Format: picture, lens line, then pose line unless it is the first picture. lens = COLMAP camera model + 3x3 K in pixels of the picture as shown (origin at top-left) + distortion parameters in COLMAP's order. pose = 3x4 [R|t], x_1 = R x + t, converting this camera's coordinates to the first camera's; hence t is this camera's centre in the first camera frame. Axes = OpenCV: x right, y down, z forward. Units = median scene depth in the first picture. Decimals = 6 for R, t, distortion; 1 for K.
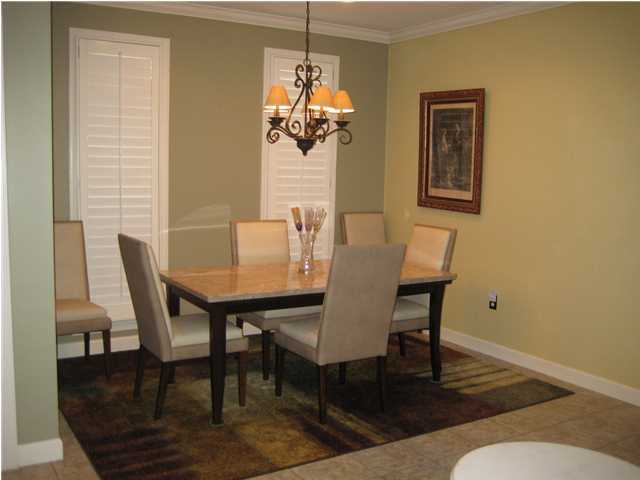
lens RADIAL K [[660.2, 0, 320.0], [0, 660.2, 240.0], [0, 0, 1]] dist [-0.163325, 0.221199]
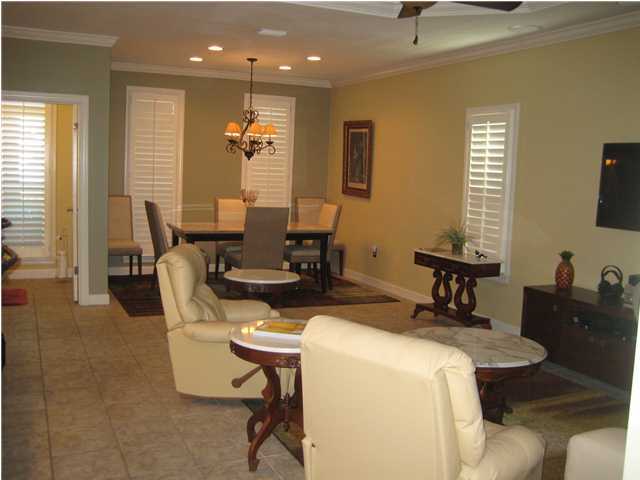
lens RADIAL K [[660.2, 0, 320.0], [0, 660.2, 240.0], [0, 0, 1]] dist [-0.163325, 0.221199]
pose [[0.992528, 0.029194, -0.118472, 0.345130], [-0.029974, 0.999539, -0.004805, 0.080883], [0.118277, 0.008320, 0.992946, -0.670707]]
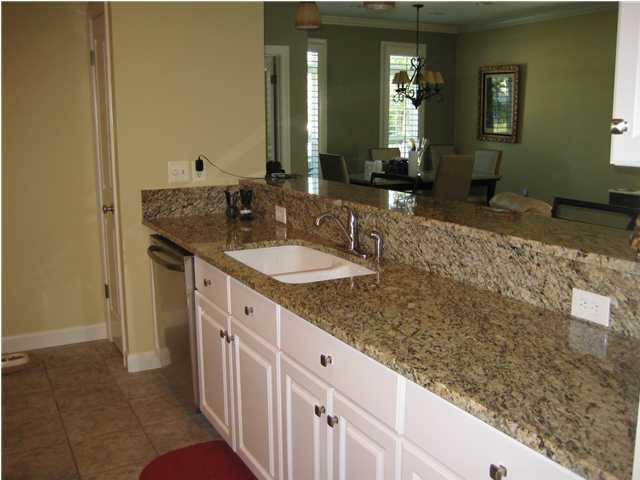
lens RADIAL K [[660.2, 0, 320.0], [0, 660.2, 240.0], [0, 0, 1]] dist [-0.163325, 0.221199]
pose [[0.997676, -0.015866, -0.066262, -0.152930], [0.020537, 0.997306, 0.070427, 0.084121], [0.064966, -0.071624, 0.995314, -0.709326]]
